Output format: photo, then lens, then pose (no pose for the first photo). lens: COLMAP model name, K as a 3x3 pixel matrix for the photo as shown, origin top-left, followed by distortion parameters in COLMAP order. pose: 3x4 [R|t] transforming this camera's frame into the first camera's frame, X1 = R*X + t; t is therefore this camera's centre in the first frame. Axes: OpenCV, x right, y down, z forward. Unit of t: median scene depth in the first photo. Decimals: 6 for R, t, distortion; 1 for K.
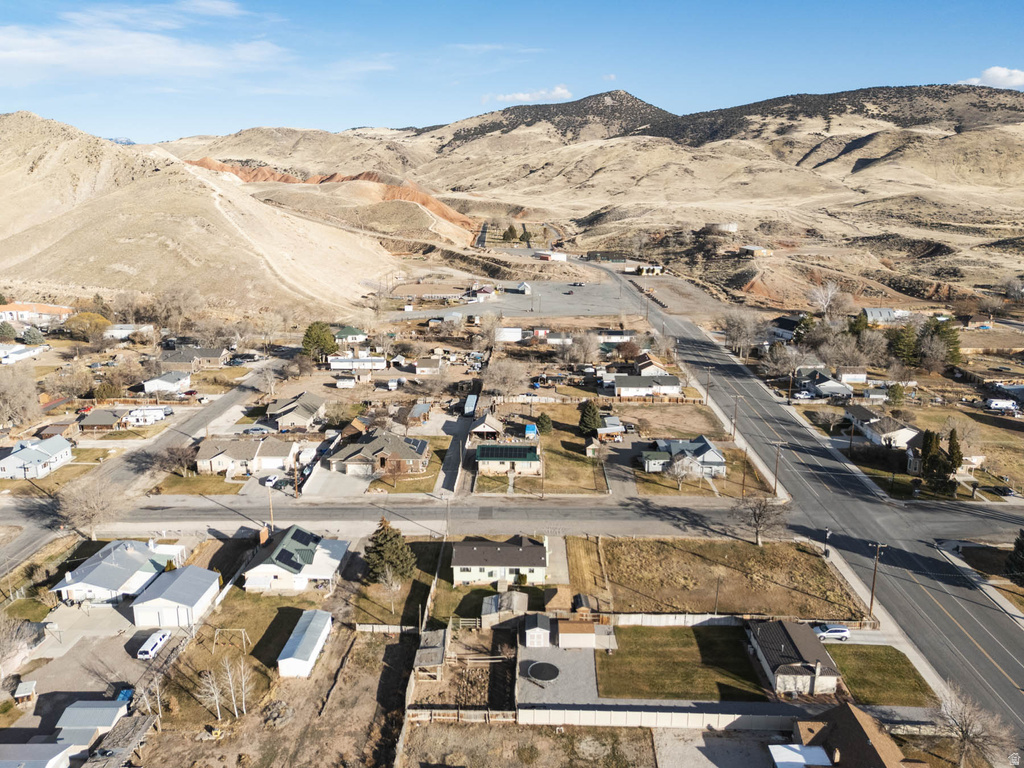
lens RADIAL K [[753.9, 0, 508.9], [0, 753.9, 368.9], [0, 0, 1]] dist [0.094393, -0.083974]
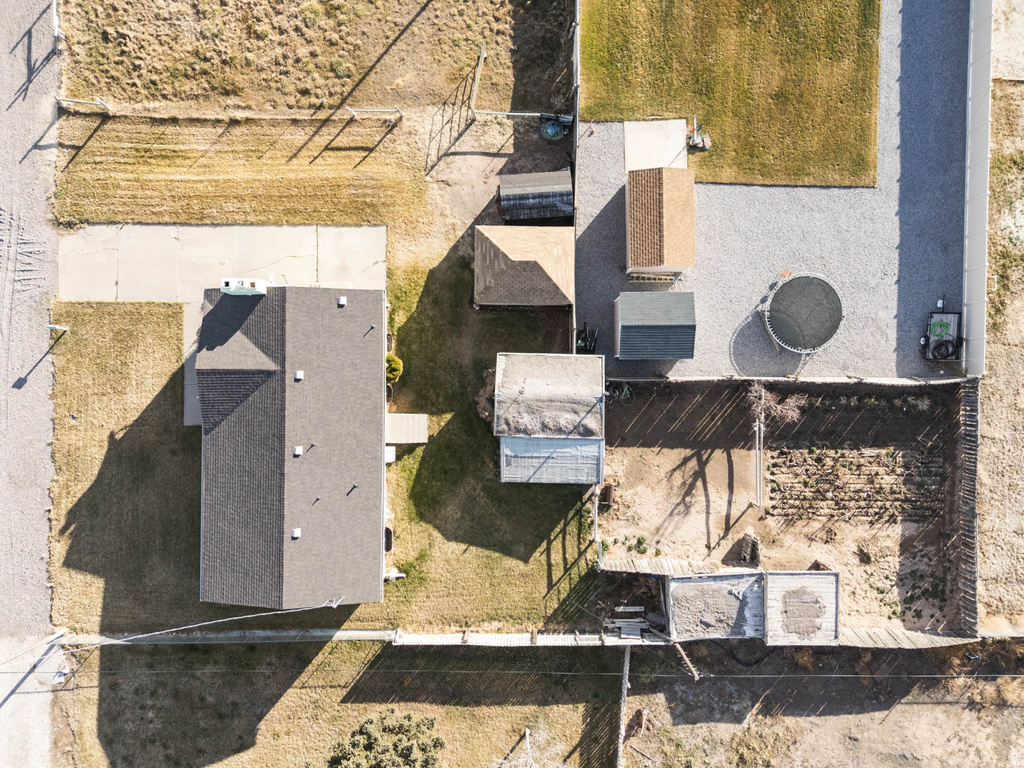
lens RADIAL K [[748.3, 0, 512.0], [0, 748.3, 384.0], [0, 0, 1]] dist [0.083104, -0.076271]
pose [[-0.022963, -0.999736, 0.001141, 0.005451], [0.242647, -0.004466, 0.970104, -0.012619], [-0.969843, 0.022554, 0.242685, 0.472841]]
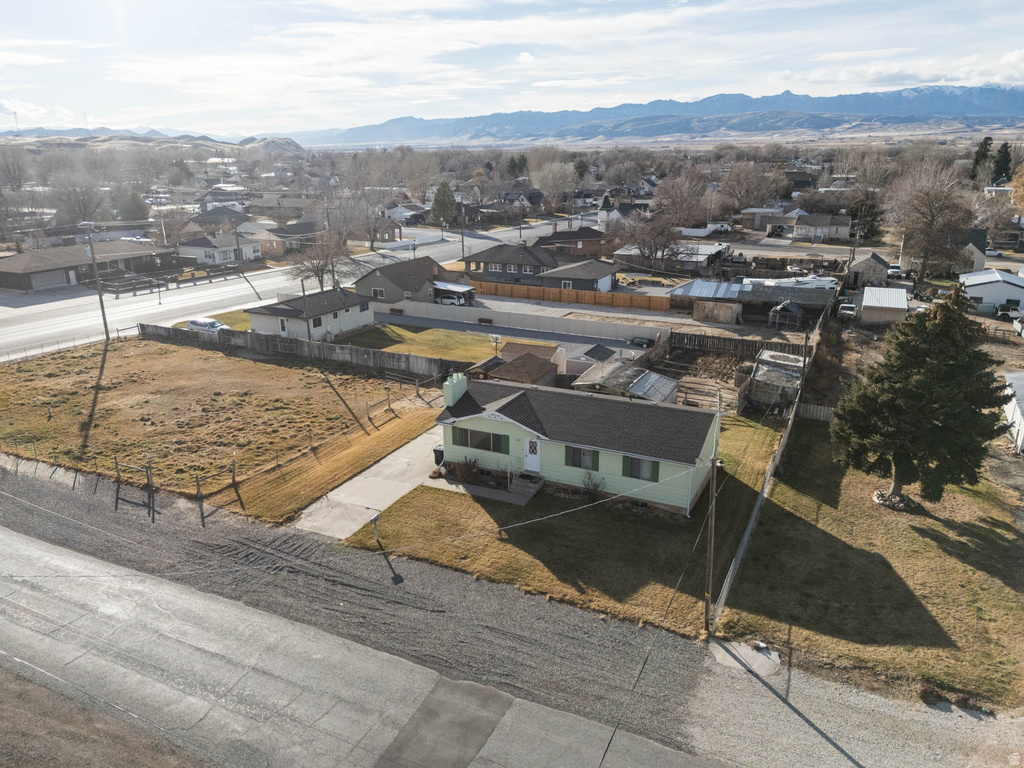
lens RADIAL K [[753.9, 0, 511.1], [0, 753.9, 374.0], [0, 0, 1]] dist [0.082681, -0.085978]
pose [[-0.912400, -0.113146, 0.393351, -0.067039], [0.097558, 0.873216, 0.477469, 0.029108], [-0.397504, 0.474017, -0.785684, 0.720737]]
